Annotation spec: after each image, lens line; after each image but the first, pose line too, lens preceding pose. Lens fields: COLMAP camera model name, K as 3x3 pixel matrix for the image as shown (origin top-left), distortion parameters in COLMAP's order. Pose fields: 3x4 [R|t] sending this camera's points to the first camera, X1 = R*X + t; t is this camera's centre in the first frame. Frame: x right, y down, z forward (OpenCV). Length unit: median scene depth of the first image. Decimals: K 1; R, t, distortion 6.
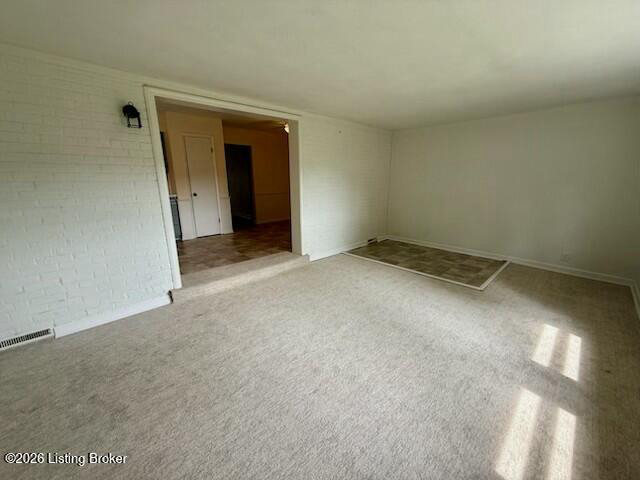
lens RADIAL K [[255.1, 0, 321.5], [0, 255.1, 240.3], [0, 0, 1]] dist [-0.005462, 0.000529]
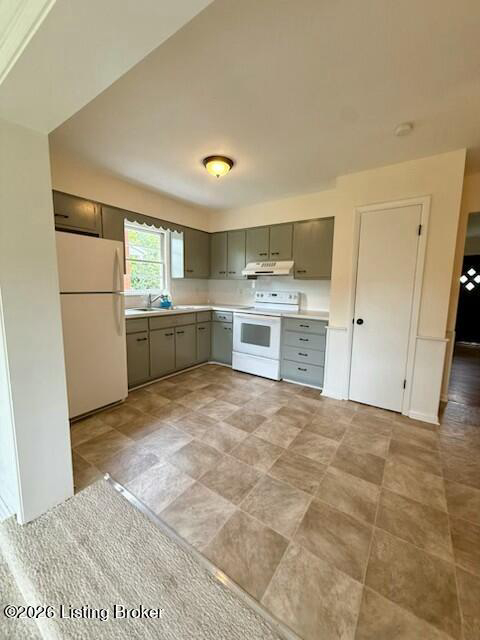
lens RADIAL K [[255.1, 0, 239.3], [0, 255.1, 318.6], [0, 0, 1]] dist [-0.005462, 0.000529]
pose [[0.196381, 0.139822, -0.970507, -0.052293], [-0.247786, 0.964732, 0.088851, -0.199733], [0.948703, 0.223029, 0.224101, 0.759964]]
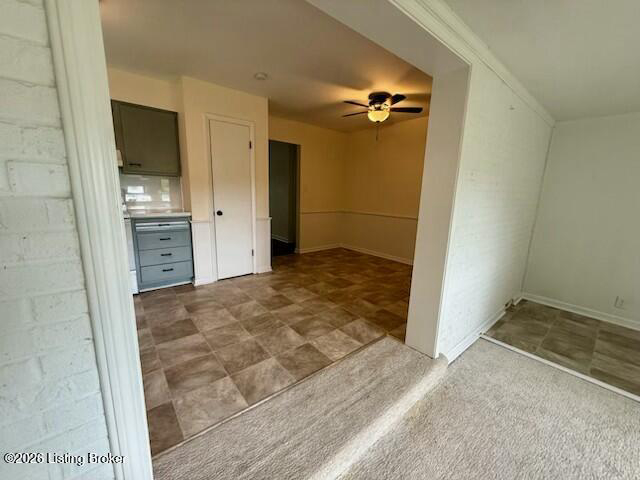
lens RADIAL K [[255.1, 0, 322.5], [0, 255.1, 239.2], [0, 0, 1]] dist [-0.005462, 0.000529]
pose [[0.997231, 0.051052, -0.054070, -0.242059], [-0.053707, 0.997362, -0.048830, -0.114991], [0.051434, 0.051599, 0.997342, 0.456730]]
